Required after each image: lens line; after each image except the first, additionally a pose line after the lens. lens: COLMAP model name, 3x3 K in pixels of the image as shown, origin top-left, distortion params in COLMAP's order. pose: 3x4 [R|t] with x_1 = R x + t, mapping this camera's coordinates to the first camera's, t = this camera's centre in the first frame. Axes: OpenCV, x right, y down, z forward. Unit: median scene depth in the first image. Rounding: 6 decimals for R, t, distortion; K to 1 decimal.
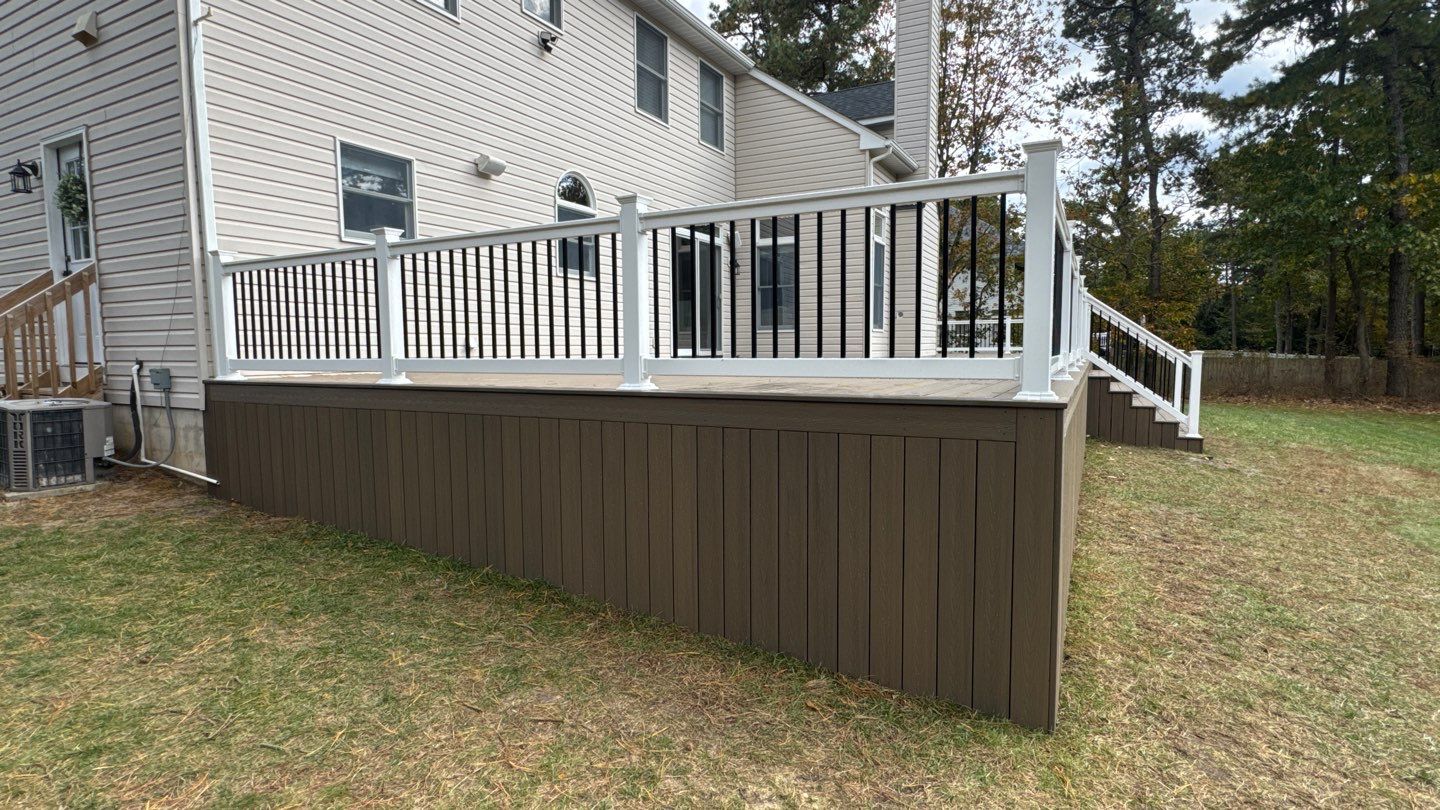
lens RADIAL K [[713.0, 0, 723.6], [0, 713.0, 401.7], [0, 0, 1]] dist [0.007156, -0.000004]
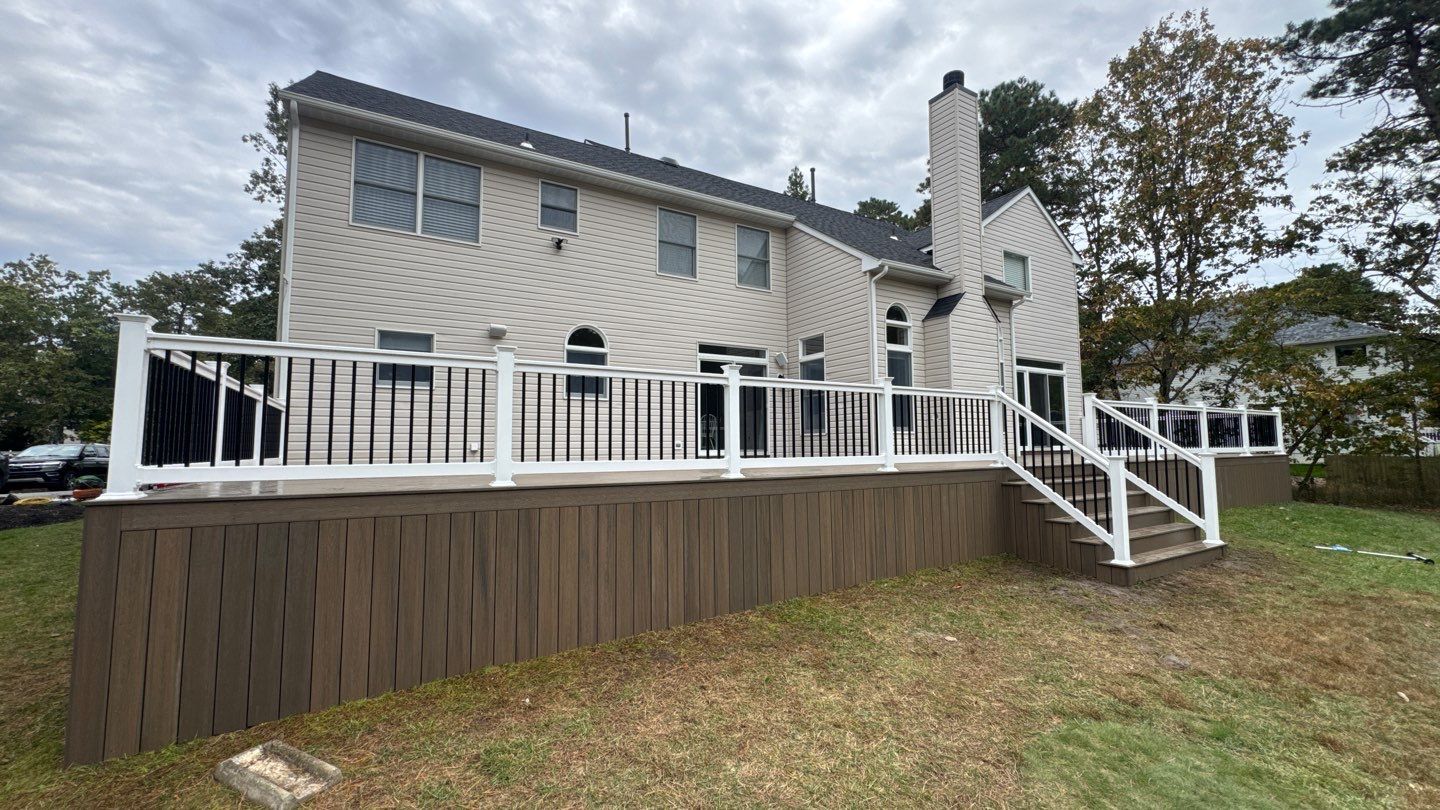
lens RADIAL K [[571.8, 0, 720.0], [0, 571.8, 405.0], [0, 0, 1]] dist [-0.002066, 0.000057]
pose [[0.852814, -0.038225, -0.520814, 0.492366], [-0.038034, 0.990122, -0.134948, -0.018983], [0.520828, 0.134894, 0.842936, 0.169559]]
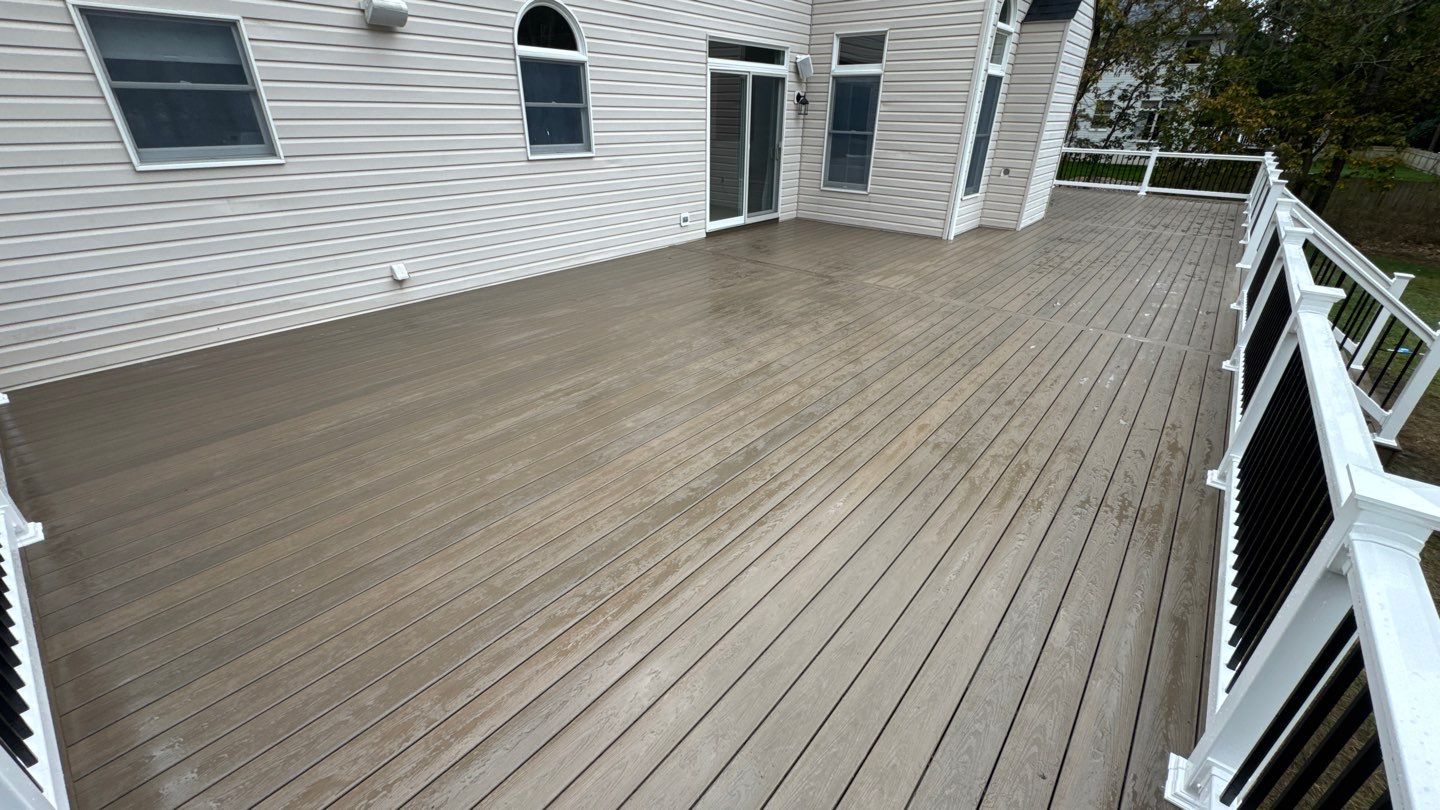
lens RADIAL K [[581.7, 0, 720.3], [0, 581.7, 405.4], [0, 0, 1]] dist [-0.001635, -0.000395]
pose [[0.978286, 0.111552, -0.174682, 0.091289], [-0.036245, 0.921896, 0.385739, -0.145245], [0.204068, -0.371031, 0.905921, 0.292282]]
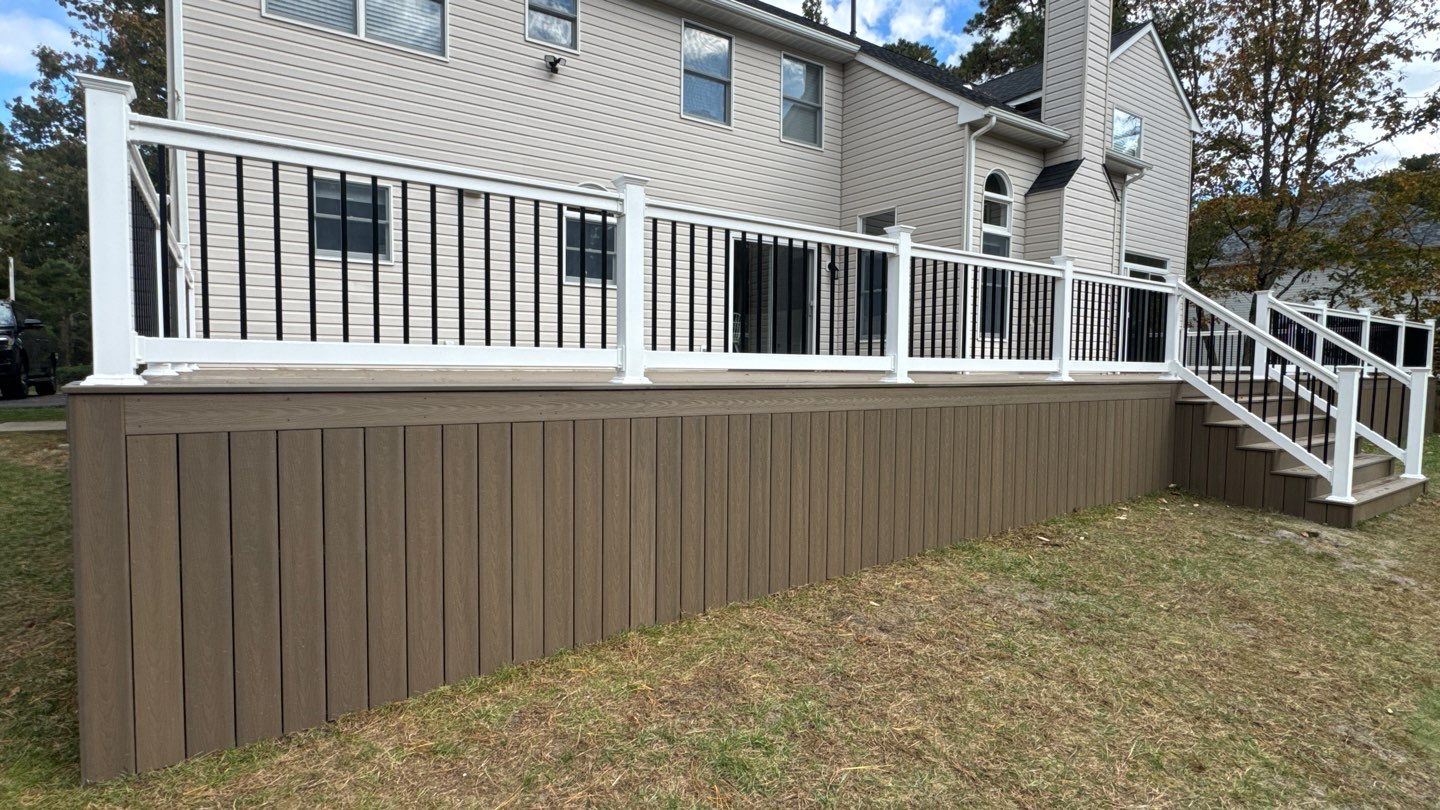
lens RADIAL K [[713.0, 0, 723.6], [0, 713.0, 401.7], [0, 0, 1]] dist [0.007156, -0.000004]
pose [[0.889084, 0.039440, -0.456041, 0.366322], [-0.051235, 0.998595, -0.013525, -0.002055], [0.454867, 0.035390, 0.889856, 0.146911]]
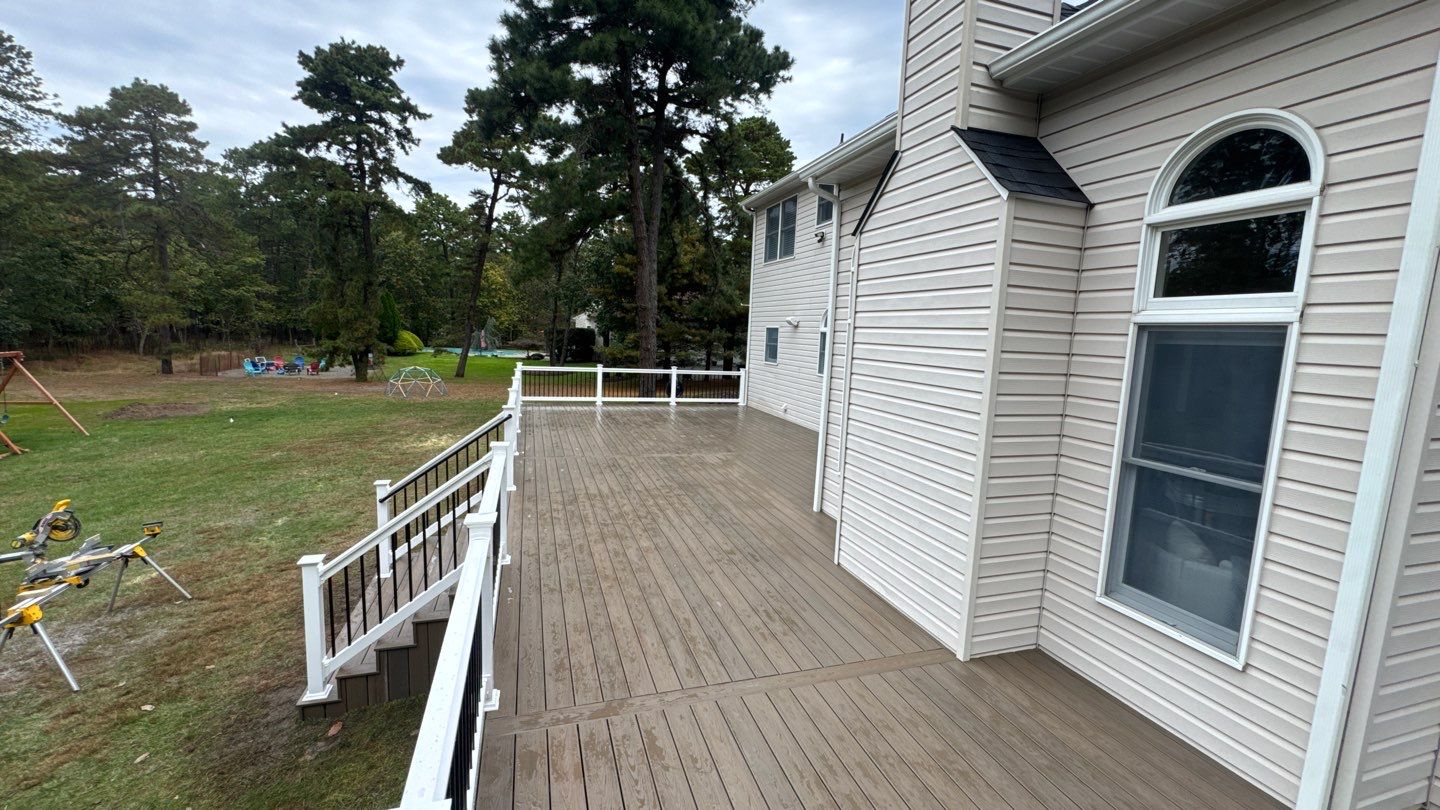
lens RADIAL K [[581.7, 0, 720.3], [0, 581.7, 405.4], [0, 0, 1]] dist [-0.001635, -0.000395]
pose [[-0.697977, 0.064802, -0.713182, 0.696218], [-0.094536, 0.978844, 0.181460, -0.263502], [0.709853, 0.194076, -0.677084, 1.401866]]
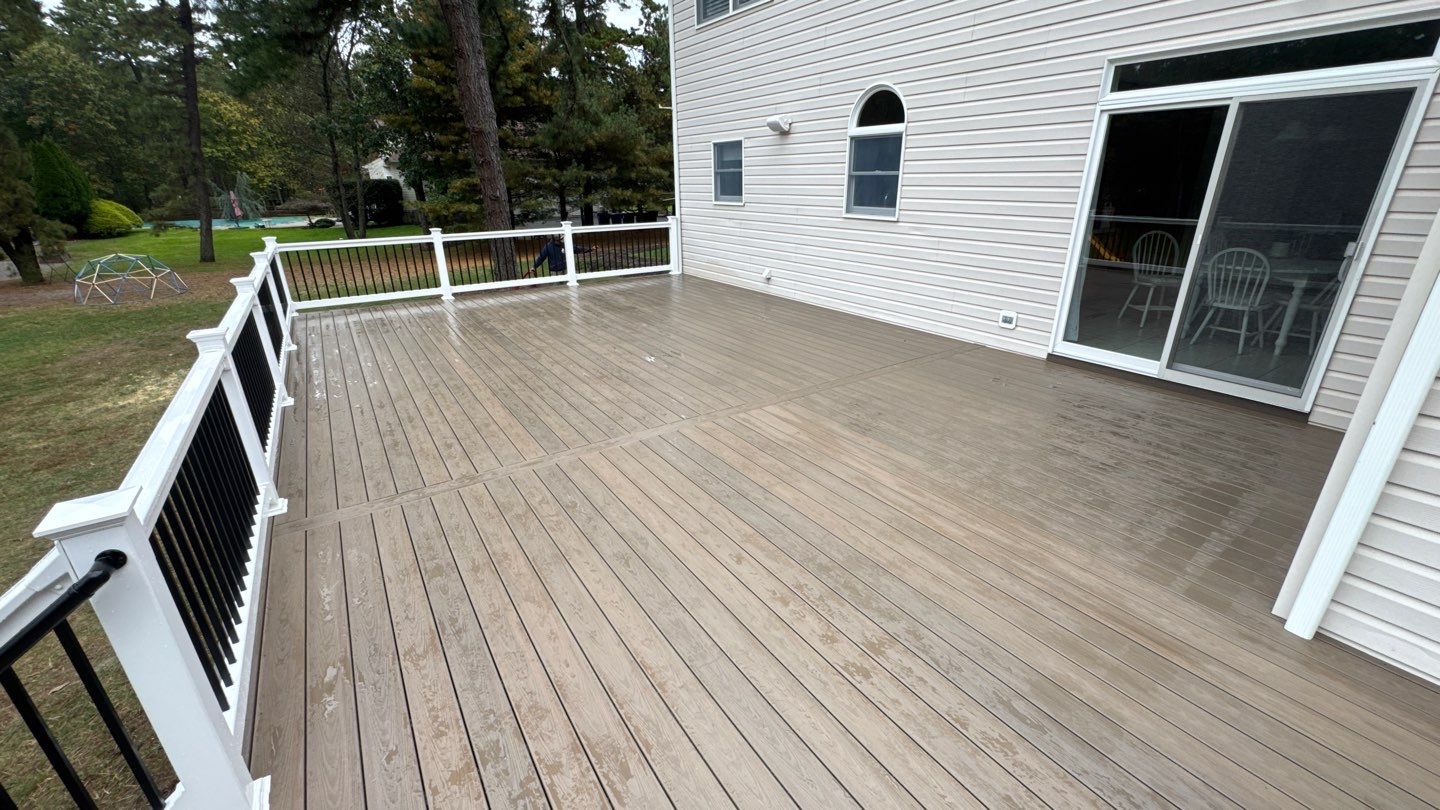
lens RADIAL K [[581.7, 0, 720.3], [0, 581.7, 405.4], [0, 0, 1]] dist [-0.001635, -0.000395]
pose [[-0.481423, 0.333410, -0.810598, 0.448506], [-0.050106, 0.912844, 0.405223, -0.202879], [0.875055, 0.235700, -0.422758, 0.993474]]
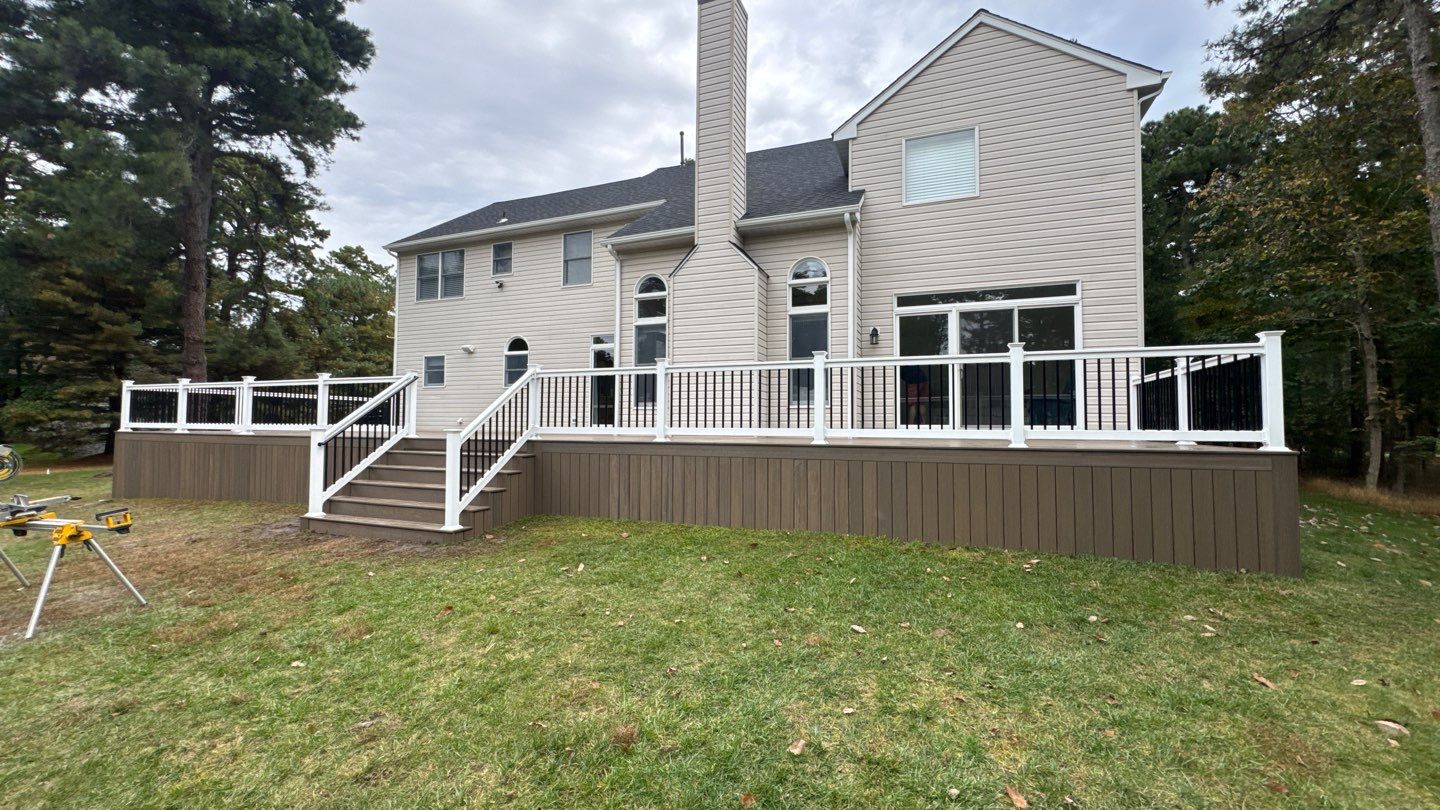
lens RADIAL K [[571.8, 0, 720.0], [0, 571.8, 405.0], [0, 0, 1]] dist [-0.002066, 0.000057]
pose [[0.102355, -0.028964, -0.994326, 1.194990], [-0.083268, 0.995818, -0.037579, -0.094455], [0.991257, 0.086642, 0.099516, 1.171054]]
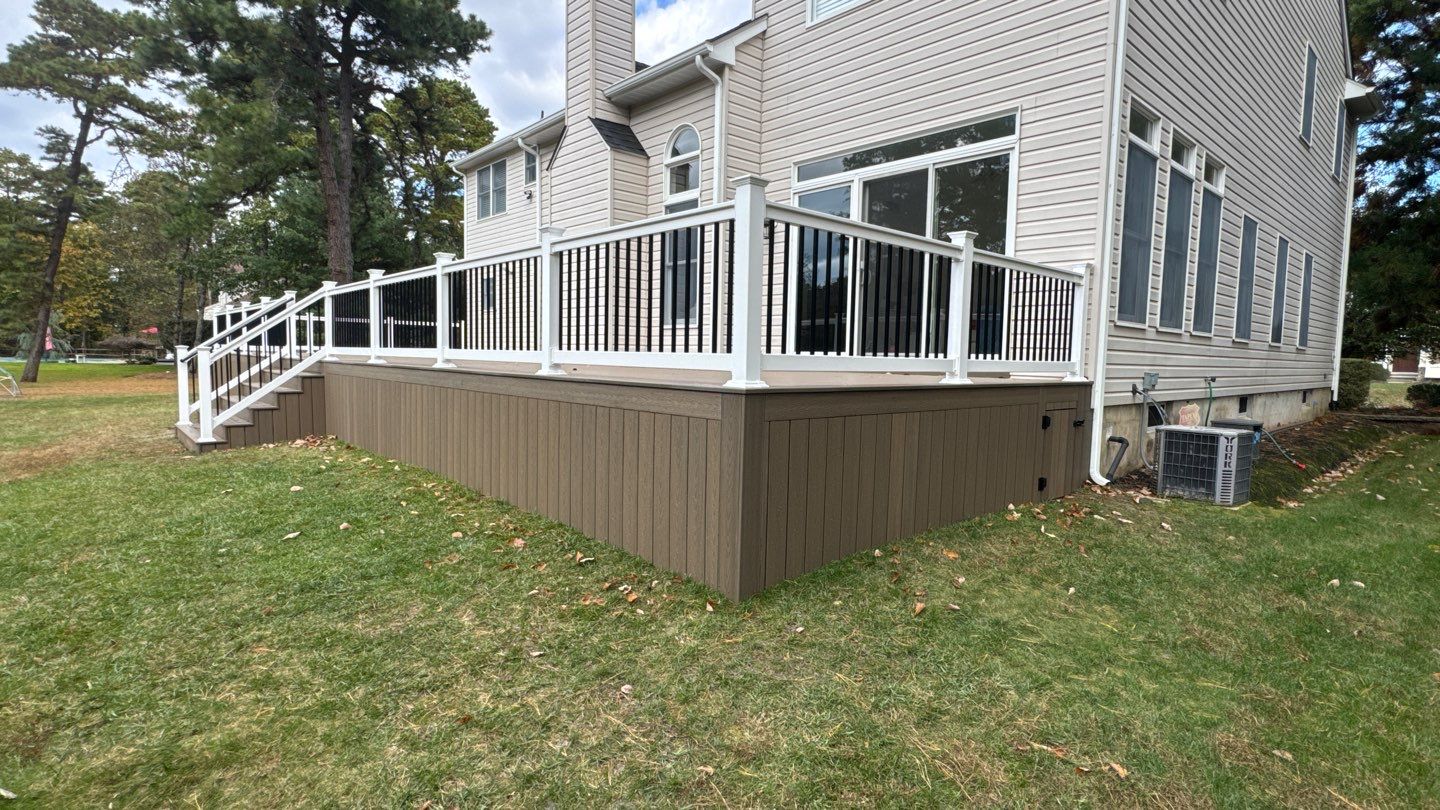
lens RADIAL K [[709.0, 0, 719.2], [0, 709.0, 405.4], [0, 0, 1]] dist [-0.001716, 0.000209]
pose [[-0.346780, 0.064953, -0.935695, 1.111535], [-0.090827, 0.990585, 0.102425, -0.132394], [0.933539, 0.120505, -0.337616, 1.708016]]
